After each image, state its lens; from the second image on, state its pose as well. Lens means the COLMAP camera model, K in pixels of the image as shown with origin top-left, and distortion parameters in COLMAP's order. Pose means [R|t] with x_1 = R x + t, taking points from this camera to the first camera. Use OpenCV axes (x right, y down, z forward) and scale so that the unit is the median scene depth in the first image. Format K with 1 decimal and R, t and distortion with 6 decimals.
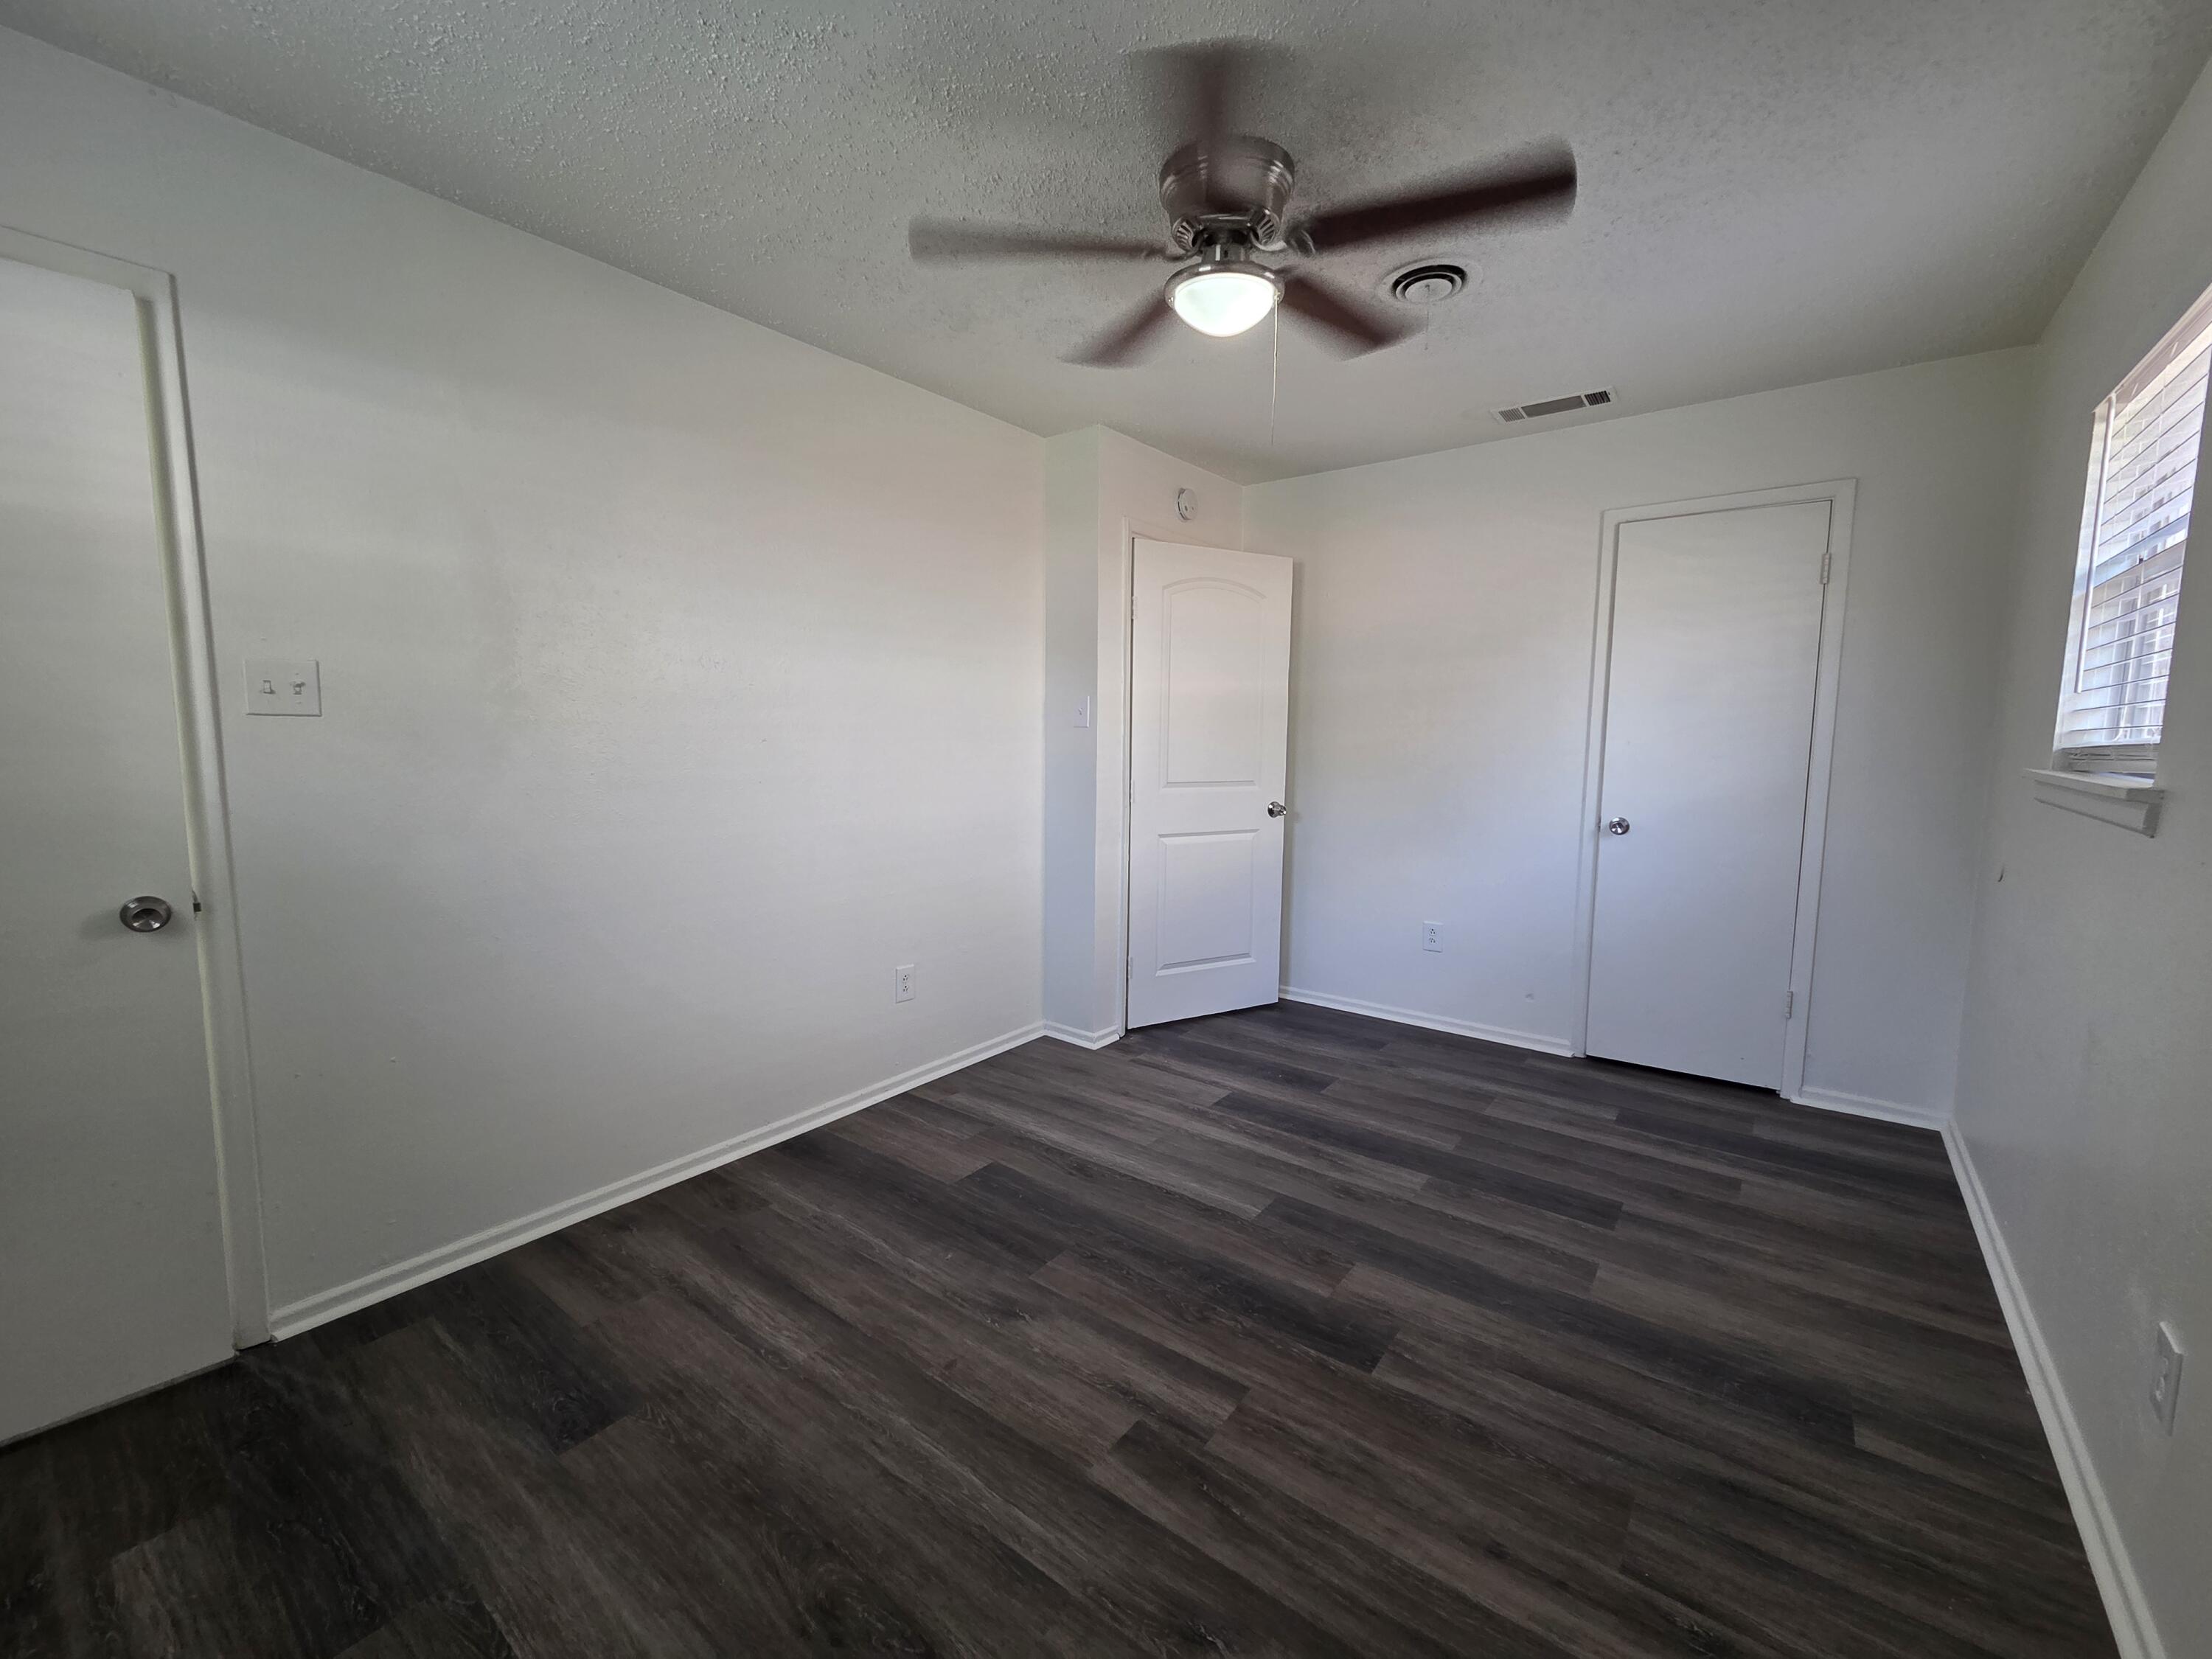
lens RADIAL K [[907.8, 0, 1098.0], [0, 907.8, 825.3], [0, 0, 1]] dist [0.003015, -0.000031]
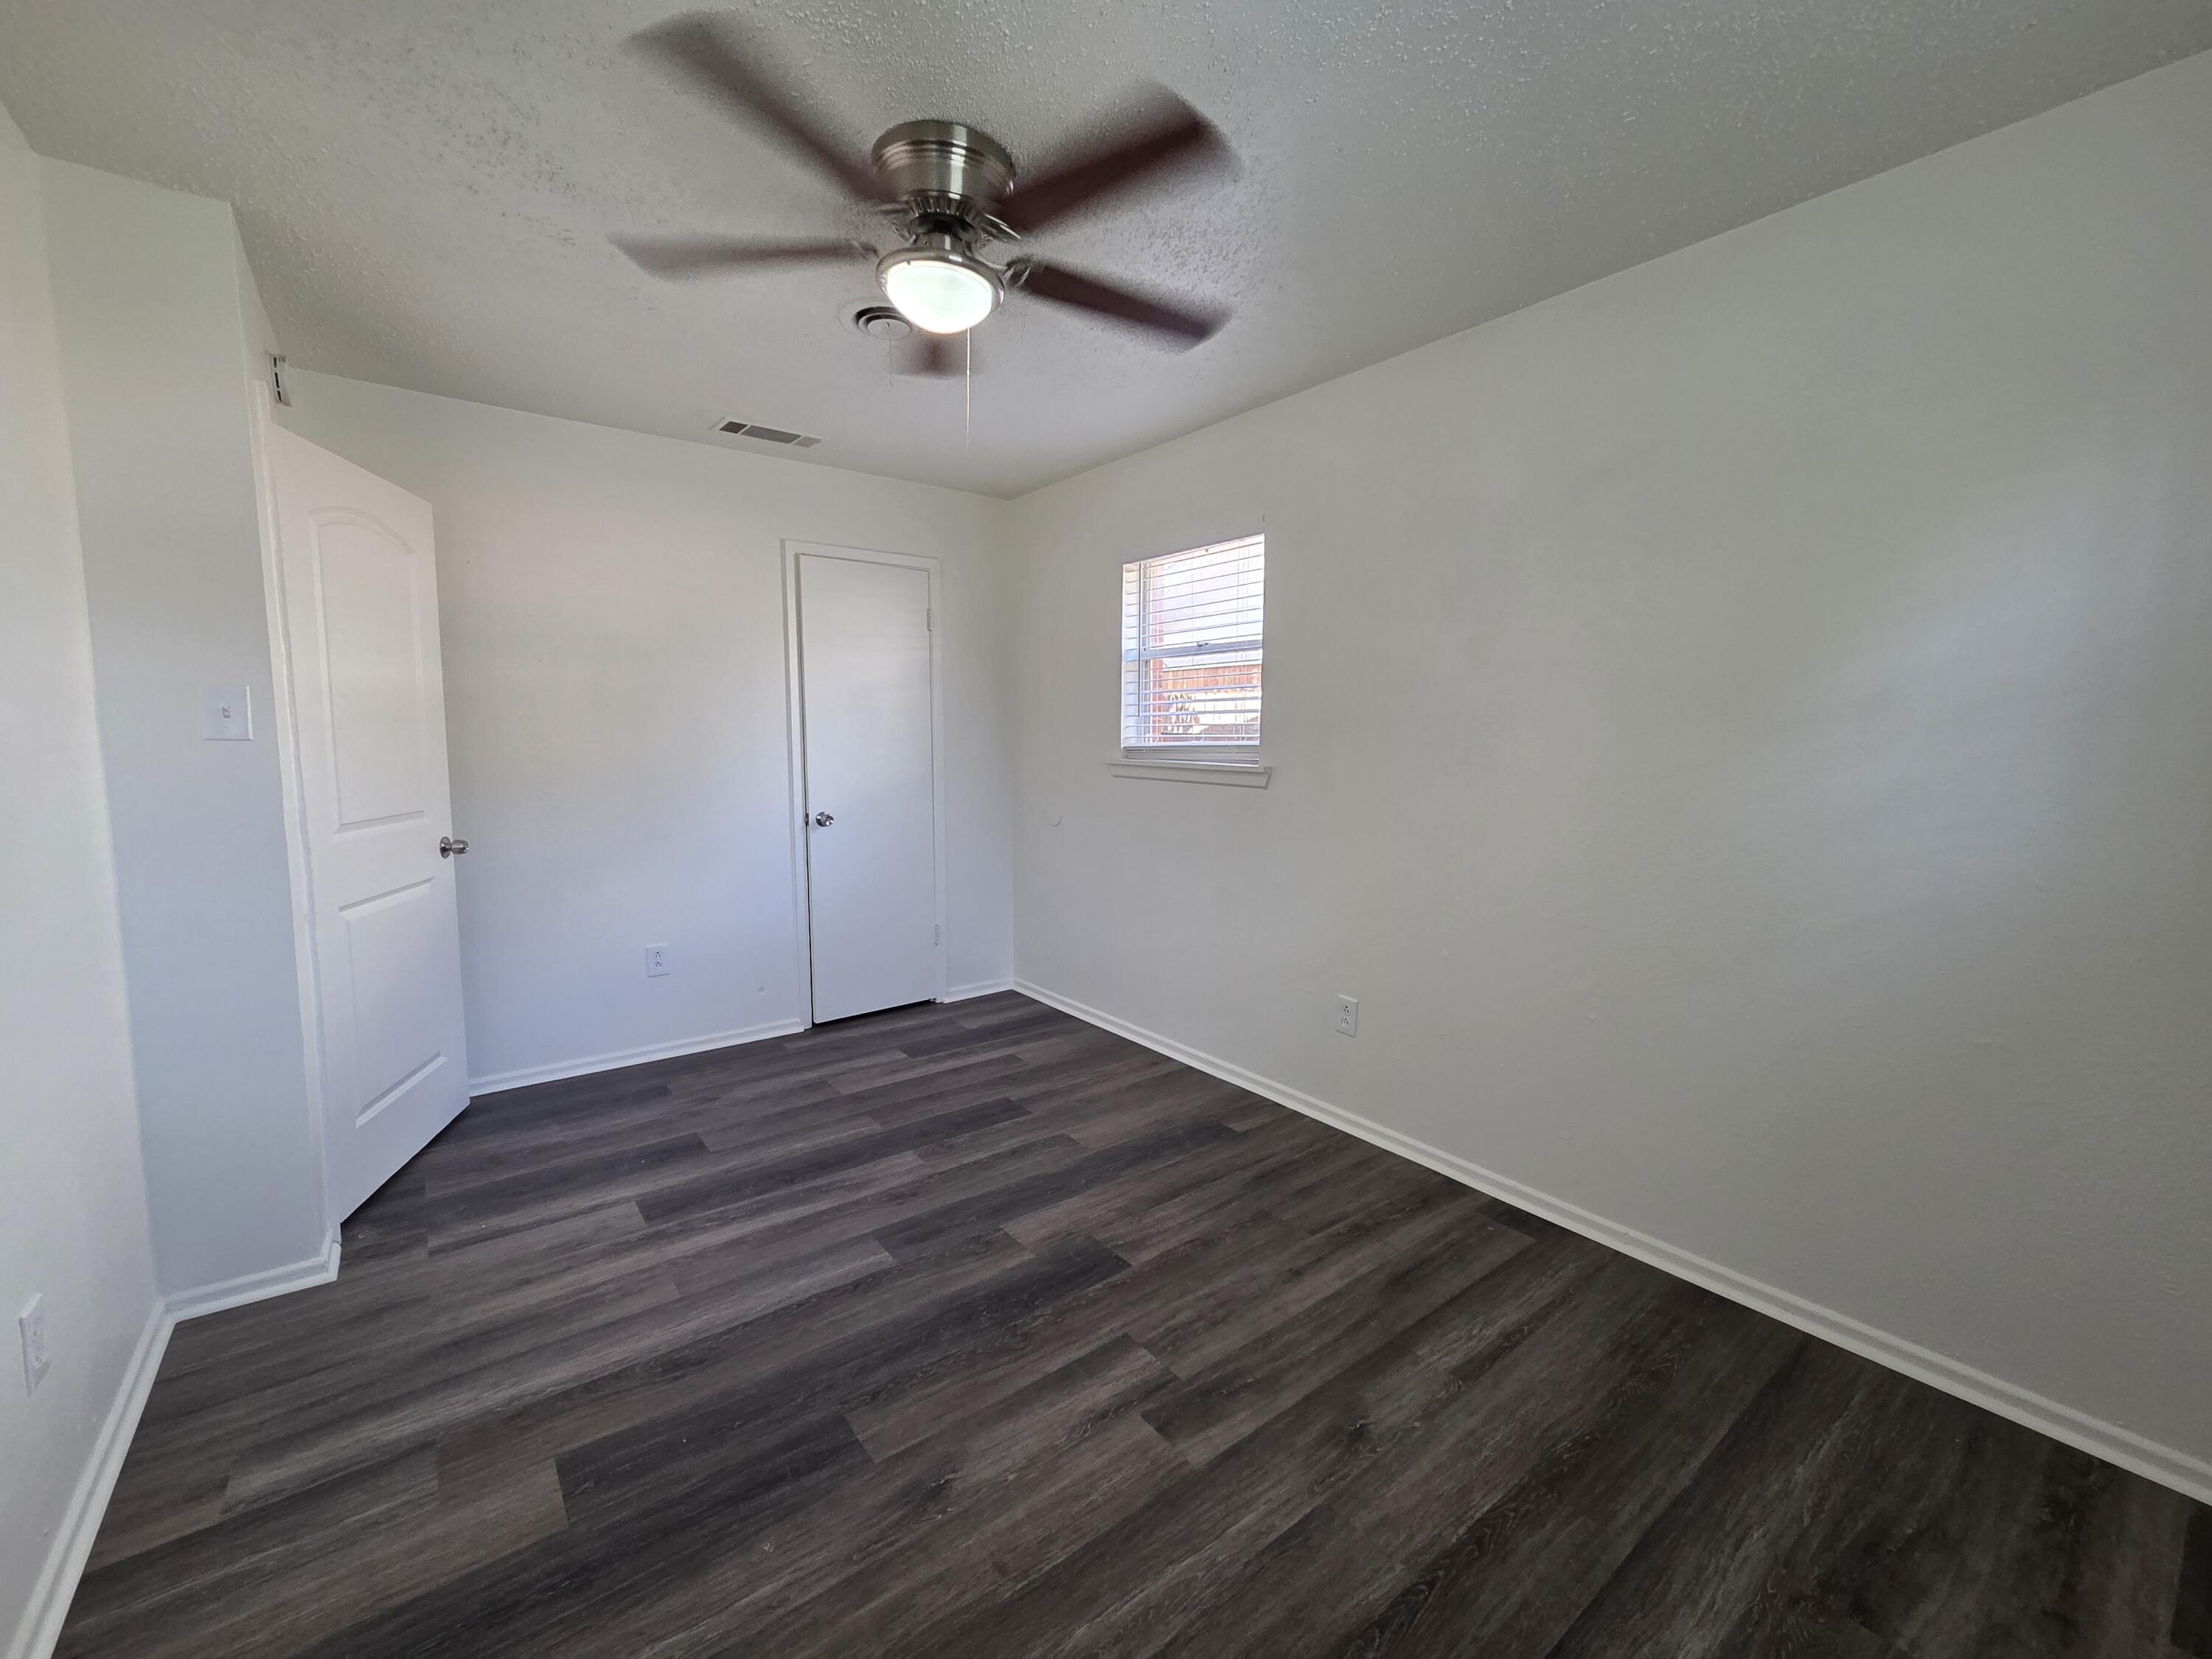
lens RADIAL K [[907.8, 0, 1098.0], [0, 907.8, 825.3], [0, 0, 1]] dist [0.003015, -0.000031]
pose [[0.254606, -0.105258, 0.961299, -0.599295], [0.099060, 0.991668, 0.082346, -0.069245], [-0.961958, 0.074261, 0.262912, 0.485074]]
